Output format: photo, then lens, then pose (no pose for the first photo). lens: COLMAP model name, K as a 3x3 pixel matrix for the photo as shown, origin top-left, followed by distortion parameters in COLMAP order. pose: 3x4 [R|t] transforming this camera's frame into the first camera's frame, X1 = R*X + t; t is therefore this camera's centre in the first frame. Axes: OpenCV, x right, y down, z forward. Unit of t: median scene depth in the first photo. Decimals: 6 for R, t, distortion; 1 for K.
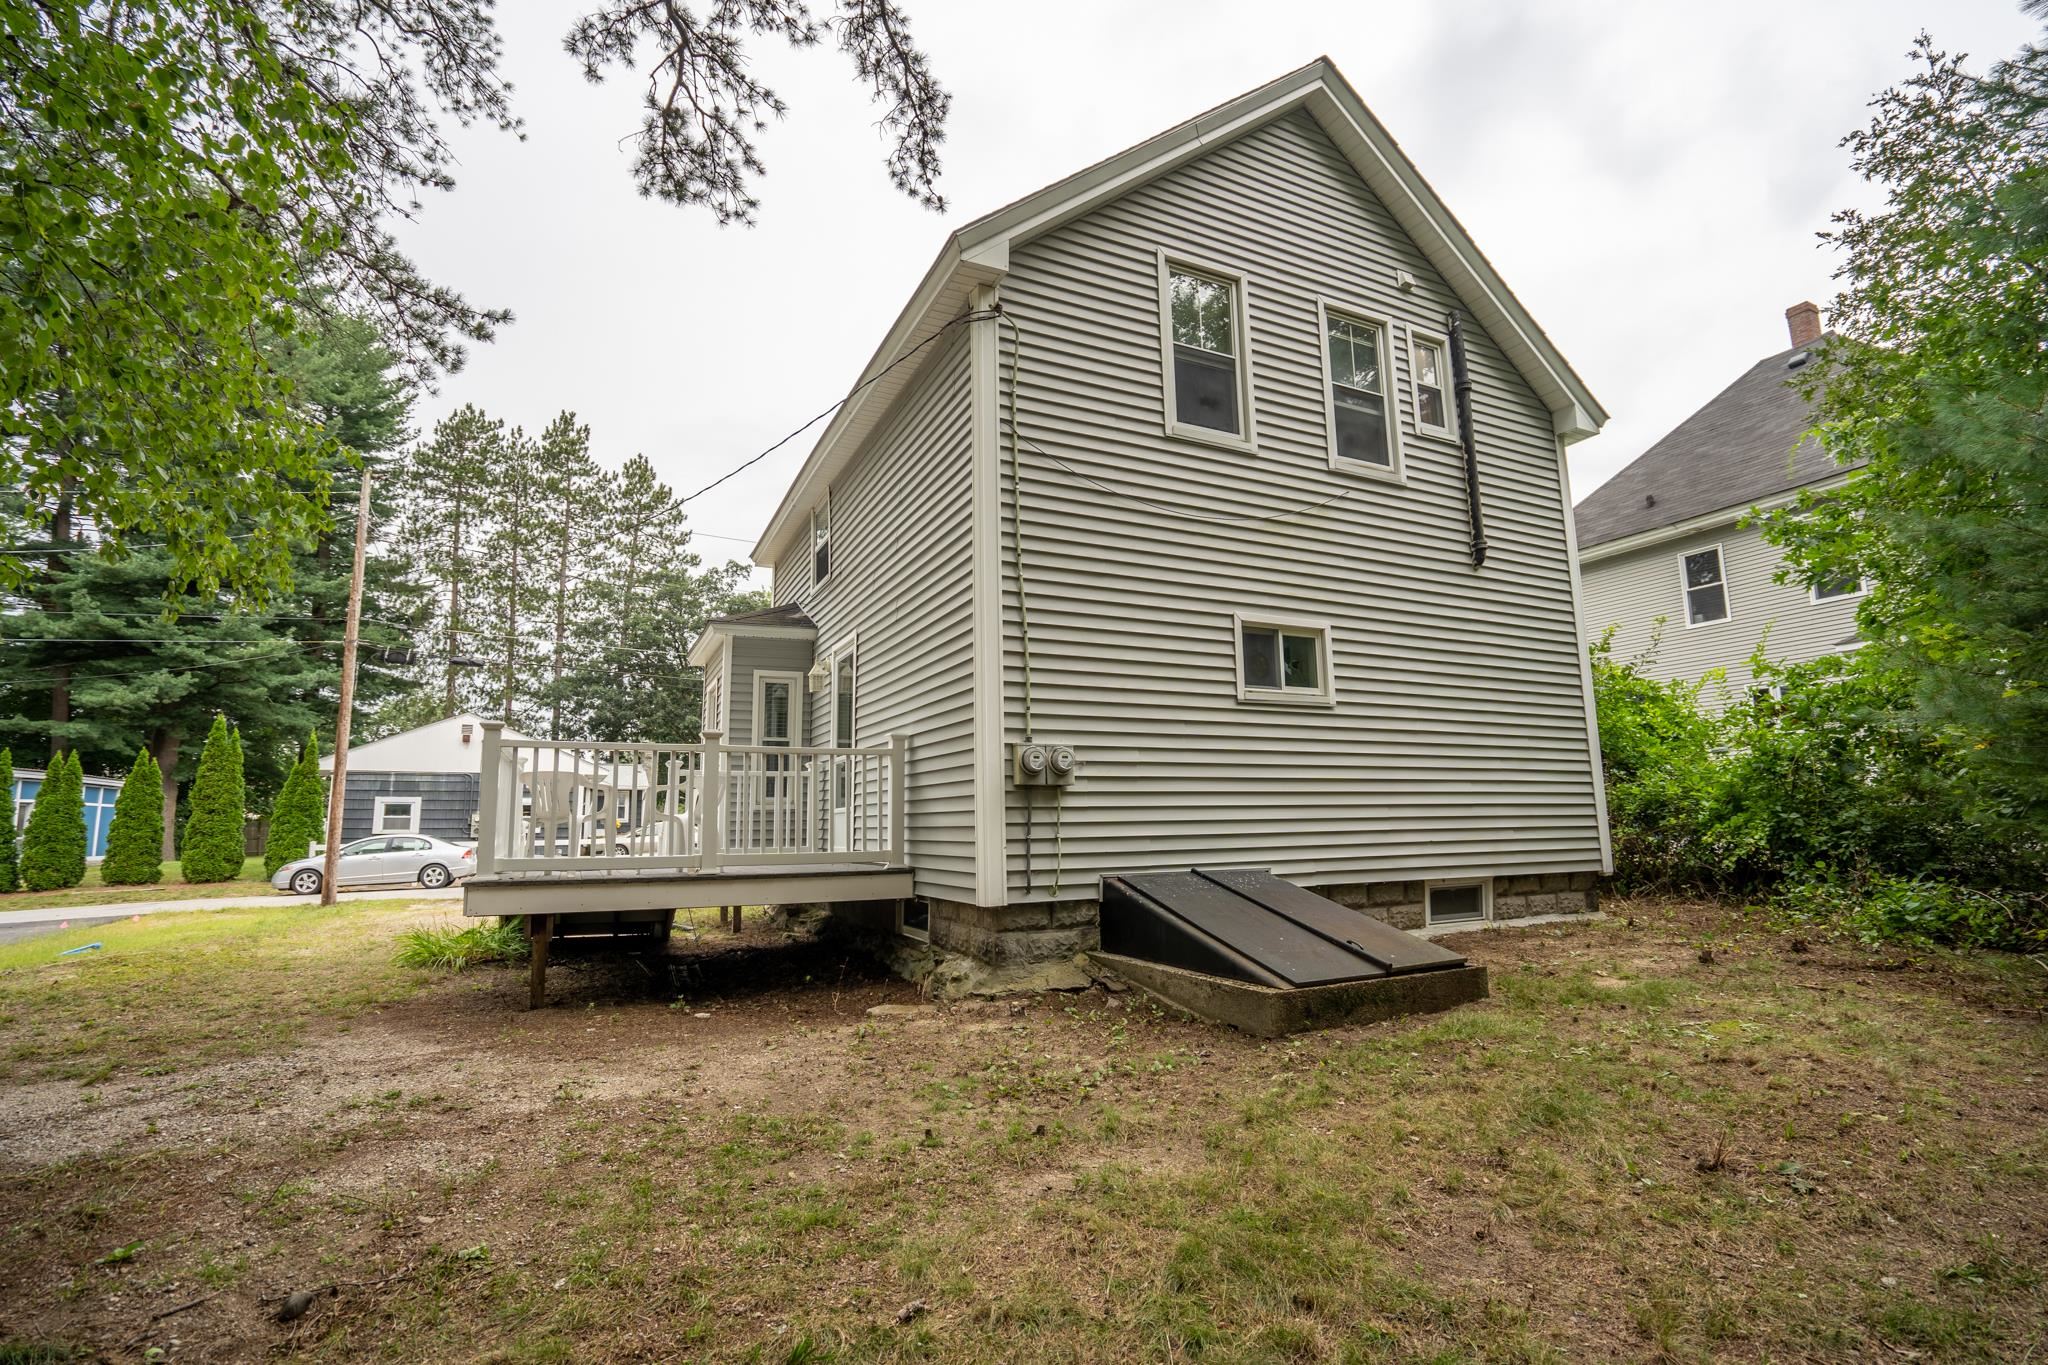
lens RADIAL K [[930.6, 0, 1024.0], [0, 930.6, 682.5], [0, 0, 1]] dist [-0.049025, 0.000104]
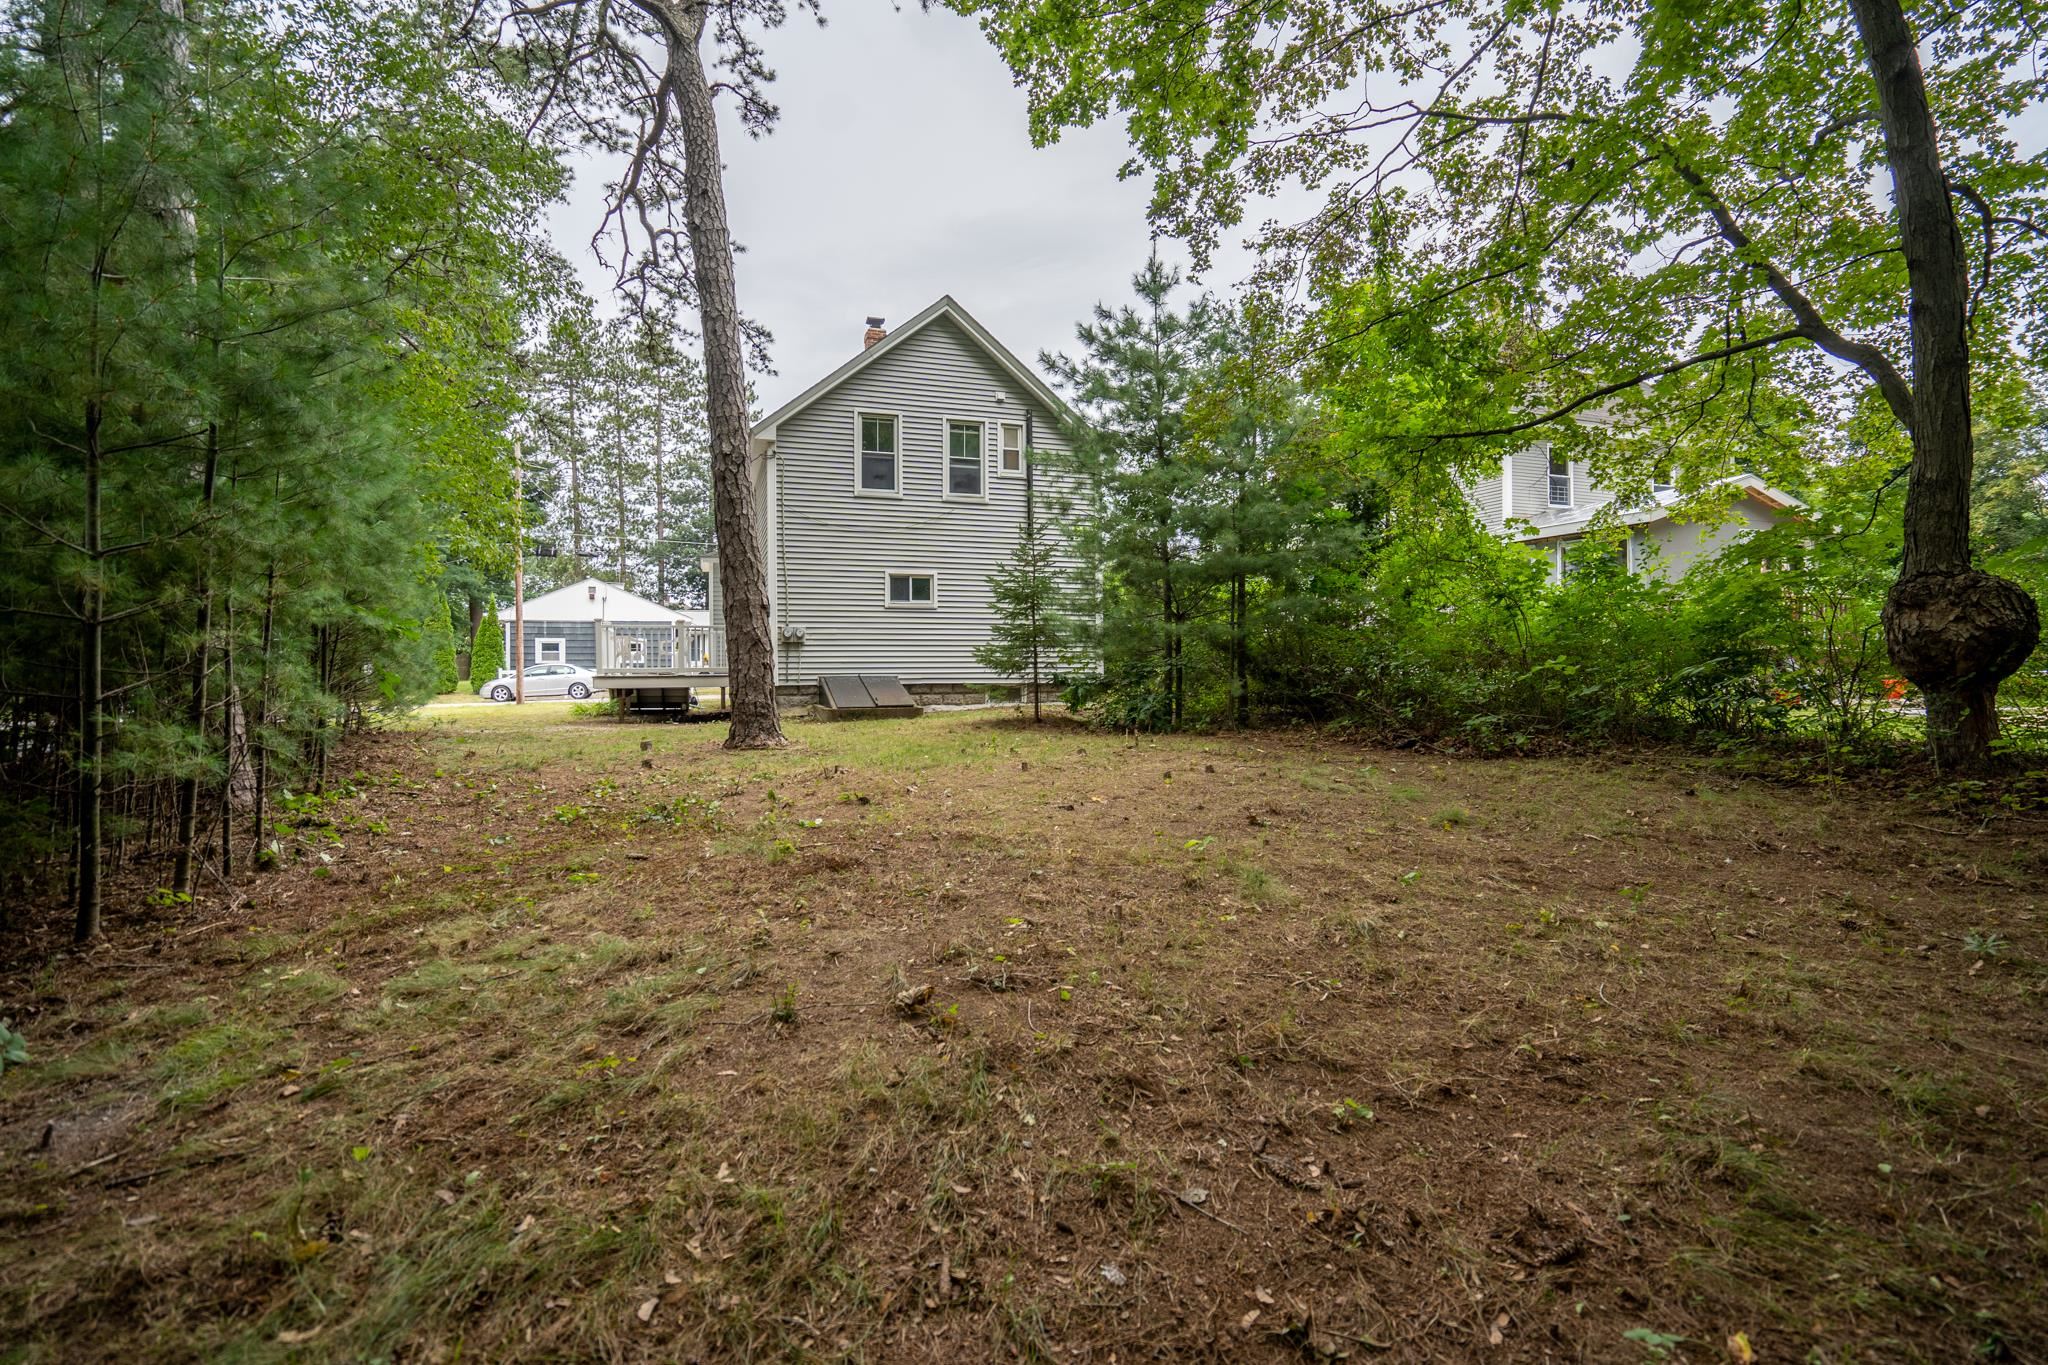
lens RADIAL K [[917.3, 0, 1024.0], [0, 917.3, 682.5], [0, 0, 1]] dist [-0.064143, -0.000071]
pose [[0.994463, 0.012629, -0.104323, 0.103254], [0.005861, 0.984541, 0.175057, -0.025021], [0.104921, -0.174699, 0.979016, -0.164405]]
